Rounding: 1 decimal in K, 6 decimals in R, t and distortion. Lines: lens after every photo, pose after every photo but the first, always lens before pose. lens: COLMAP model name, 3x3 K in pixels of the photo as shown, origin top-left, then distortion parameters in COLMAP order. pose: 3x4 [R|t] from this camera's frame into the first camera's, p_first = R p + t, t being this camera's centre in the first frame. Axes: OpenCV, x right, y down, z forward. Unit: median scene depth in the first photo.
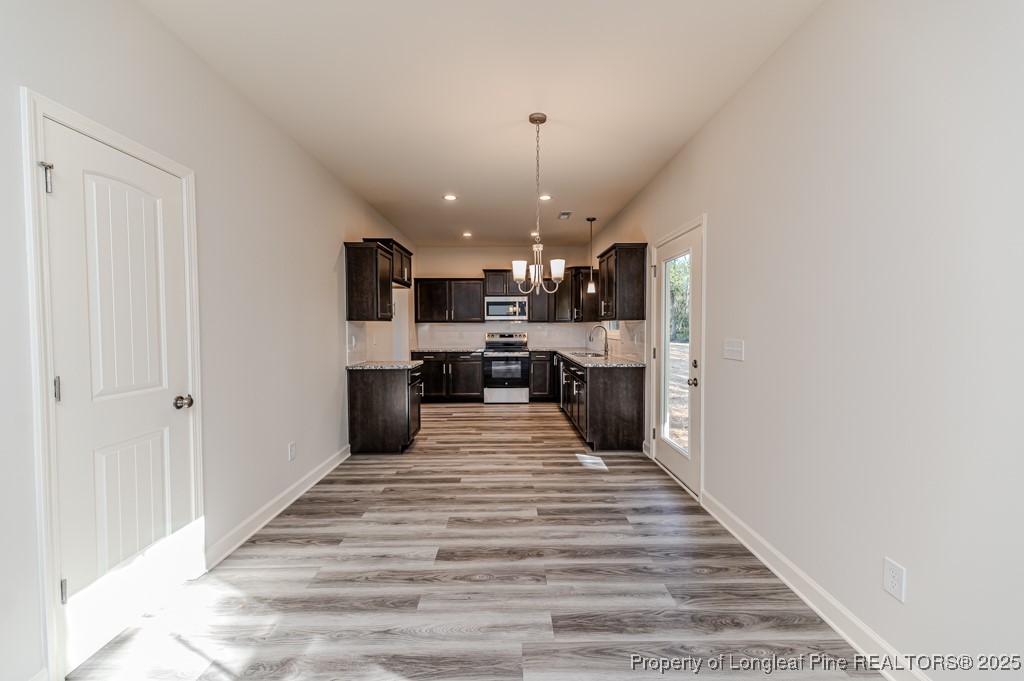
lens RADIAL K [[409.3, 0, 511.2], [0, 409.3, 332.5], [0, 0, 1]] dist [0.015450, -0.002916]
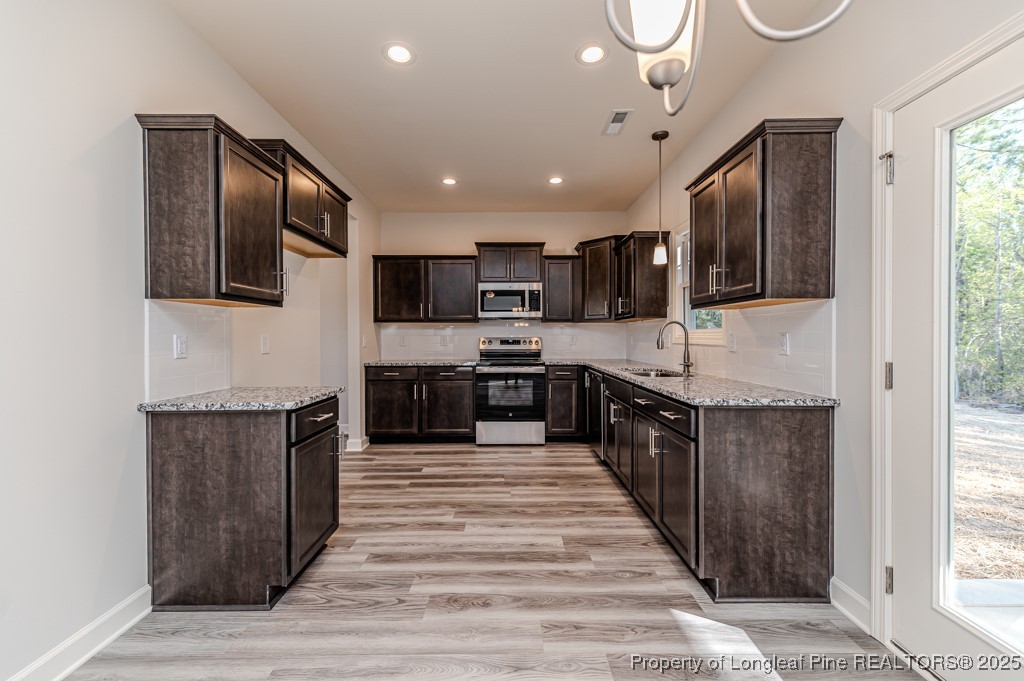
lens RADIAL K [[409.3, 0, 507.4], [0, 409.3, 340.2], [0, 0, 1]] dist [0.015450, -0.002916]
pose [[0.999914, 0.000620, -0.013105, -0.008412], [-0.000731, 0.999964, -0.008417, 0.011842], [0.013099, 0.008426, 0.999879, 0.355360]]
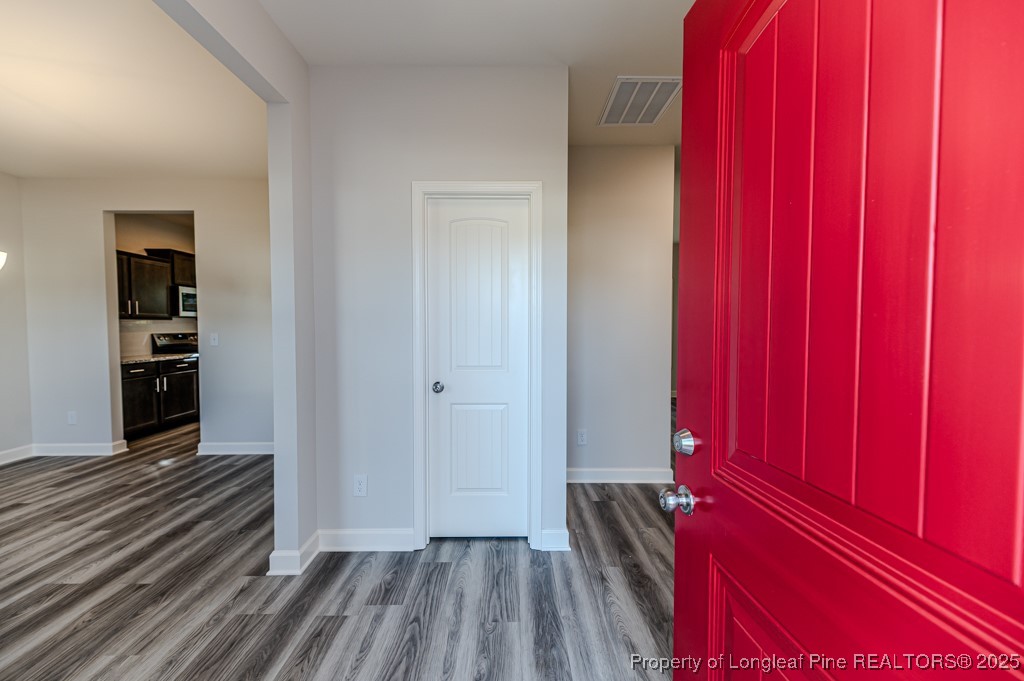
lens RADIAL K [[409.3, 0, 508.3], [0, 409.3, 338.7], [0, 0, 1]] dist [0.015450, -0.002916]
pose [[0.014327, -0.027538, 0.999518, -0.879543], [0.006261, 0.999604, 0.027450, -0.006965], [-0.999878, 0.005864, 0.014494, 0.395720]]
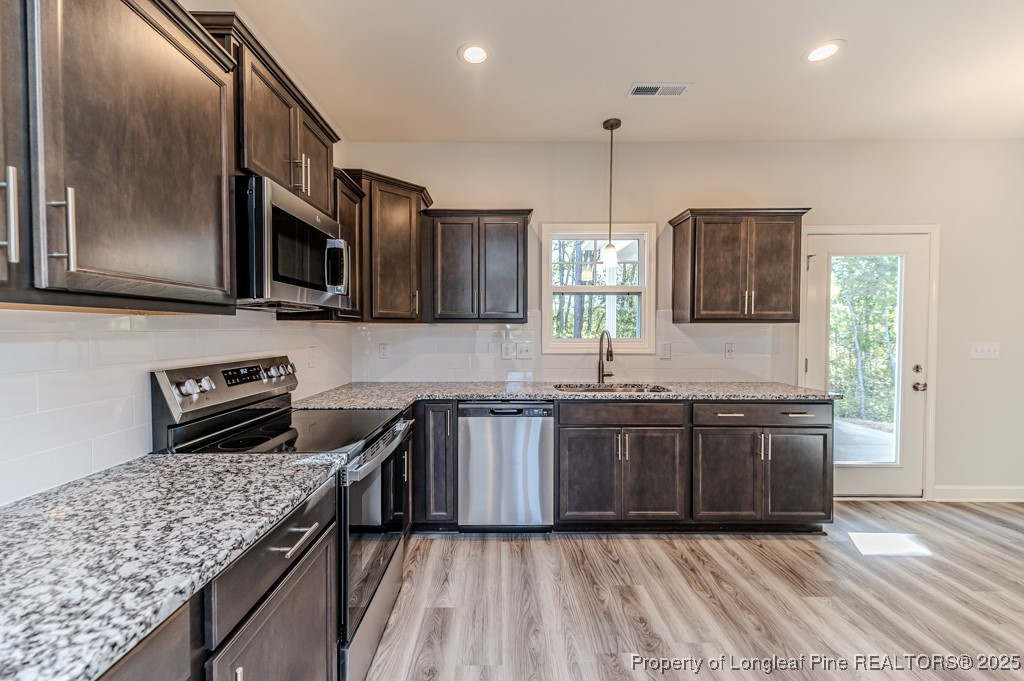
lens RADIAL K [[409.3, 0, 498.9], [0, 409.3, 338.2], [0, 0, 1]] dist [0.015450, -0.002916]
pose [[-0.000139, -0.016806, 0.999859, -0.268688], [0.012904, 0.999775, 0.016806, -0.015936], [-0.999917, 0.012904, 0.000078, 0.946725]]
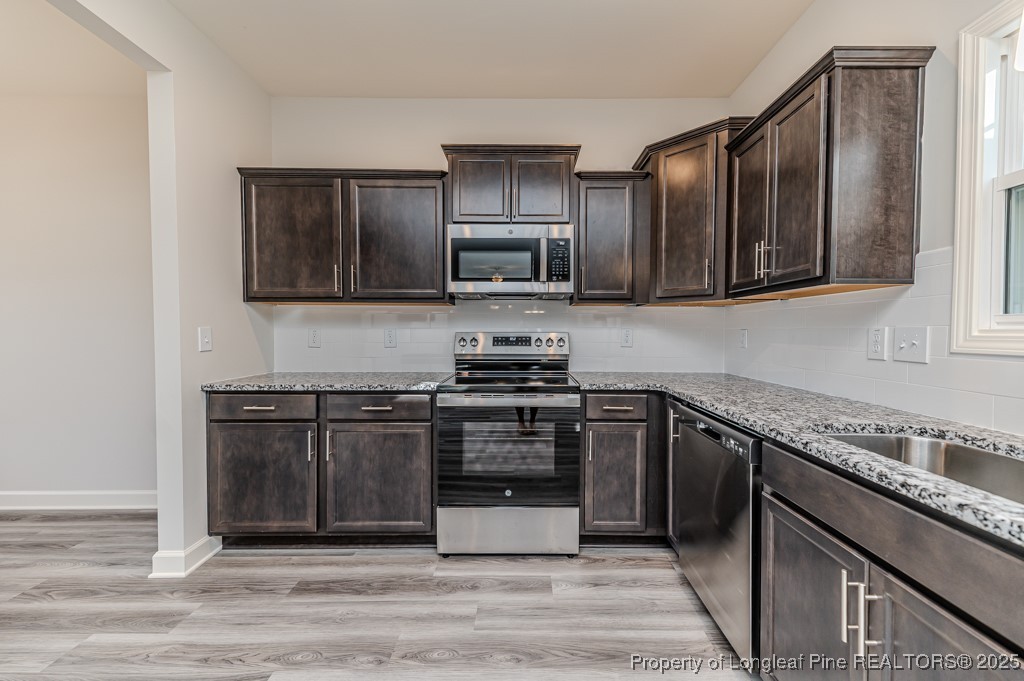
lens RADIAL K [[409.3, 0, 520.1], [0, 409.3, 337.9], [0, 0, 1]] dist [0.015450, -0.002916]
pose [[0.999966, 0.006295, -0.005366, -0.001740], [-0.006241, 0.999929, 0.010143, 0.002295], [0.005430, -0.010109, 0.999934, 0.701804]]
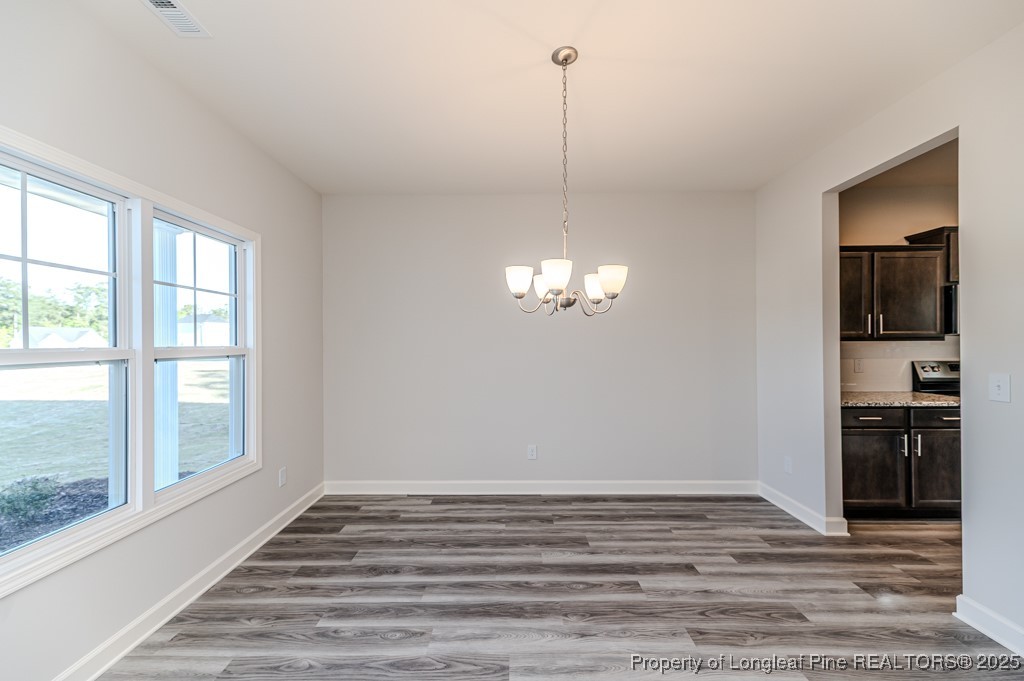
lens RADIAL K [[409.3, 0, 512.0], [0, 409.3, 339.6], [0, 0, 1]] dist [0.015450, -0.002916]
pose [[0.999984, 0.001769, -0.005453, -0.598981], [-0.001832, 0.999933, -0.011461, -0.020038], [0.005432, 0.011471, 0.999919, 0.559700]]
